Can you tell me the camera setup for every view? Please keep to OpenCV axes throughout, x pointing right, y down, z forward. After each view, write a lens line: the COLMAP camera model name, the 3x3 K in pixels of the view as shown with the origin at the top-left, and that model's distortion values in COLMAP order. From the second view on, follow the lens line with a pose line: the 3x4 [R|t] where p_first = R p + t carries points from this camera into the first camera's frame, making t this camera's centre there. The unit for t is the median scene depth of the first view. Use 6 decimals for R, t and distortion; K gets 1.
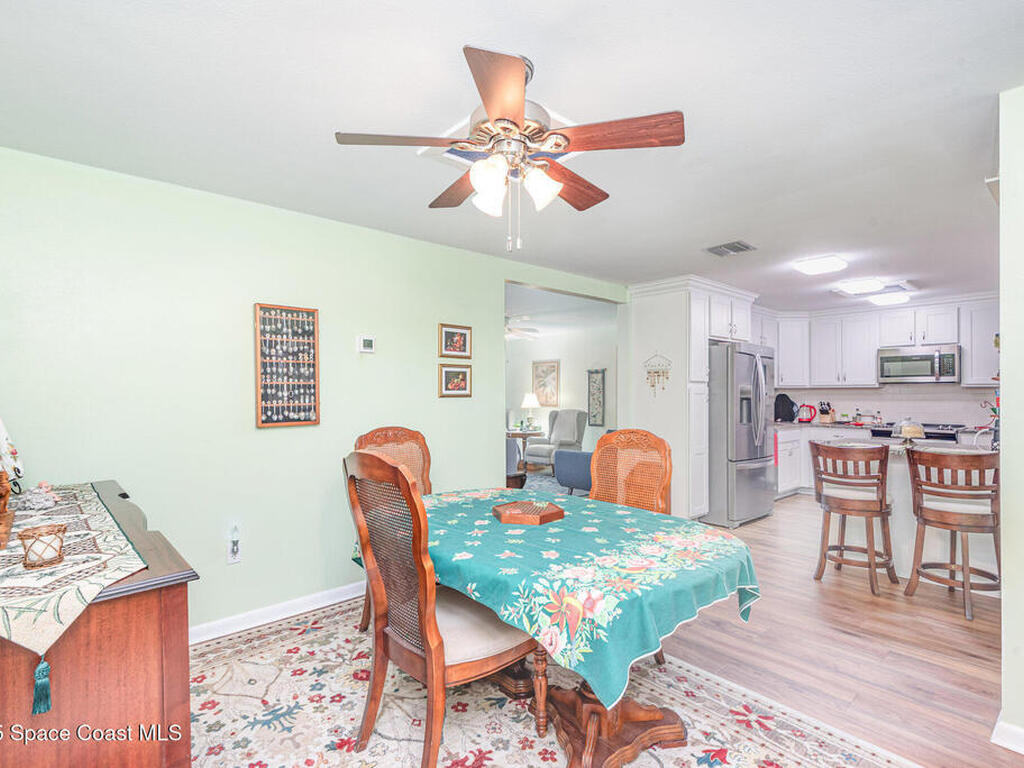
lens RADIAL K [[519.1, 0, 515.3], [0, 519.1, 389.5], [0, 0, 1]] dist [-0.004249, -0.002026]
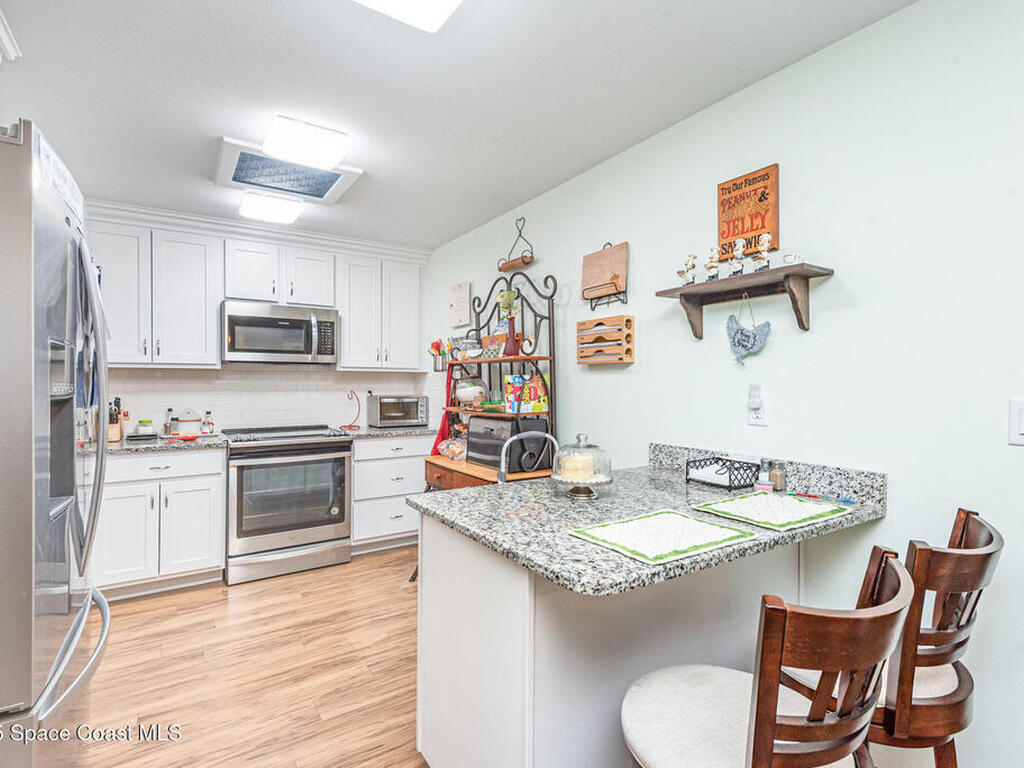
lens RADIAL K [[519.1, 0, 514.2], [0, 519.1, 381.2], [0, 0, 1]] dist [-0.004249, -0.002026]
pose [[0.145487, 0.001612, 0.989359, 0.192569], [-0.007684, 0.999970, -0.000499, 0.006617], [-0.989330, -0.007529, 0.145495, 0.612505]]
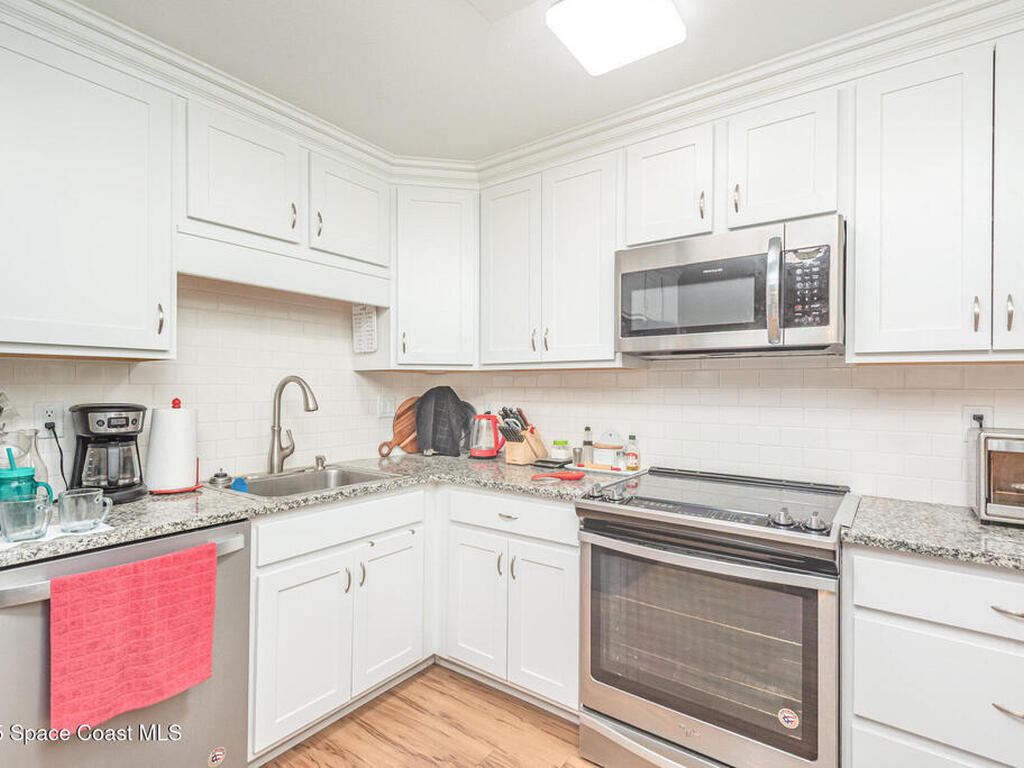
lens RADIAL K [[519.1, 0, 507.6], [0, 519.1, 381.1], [0, 0, 1]] dist [-0.004249, -0.002026]
pose [[0.980156, 0.006516, 0.198122, 0.572507], [-0.006562, 0.999978, -0.000422, 0.005127], [-0.198120, -0.000887, 0.980177, 0.696573]]
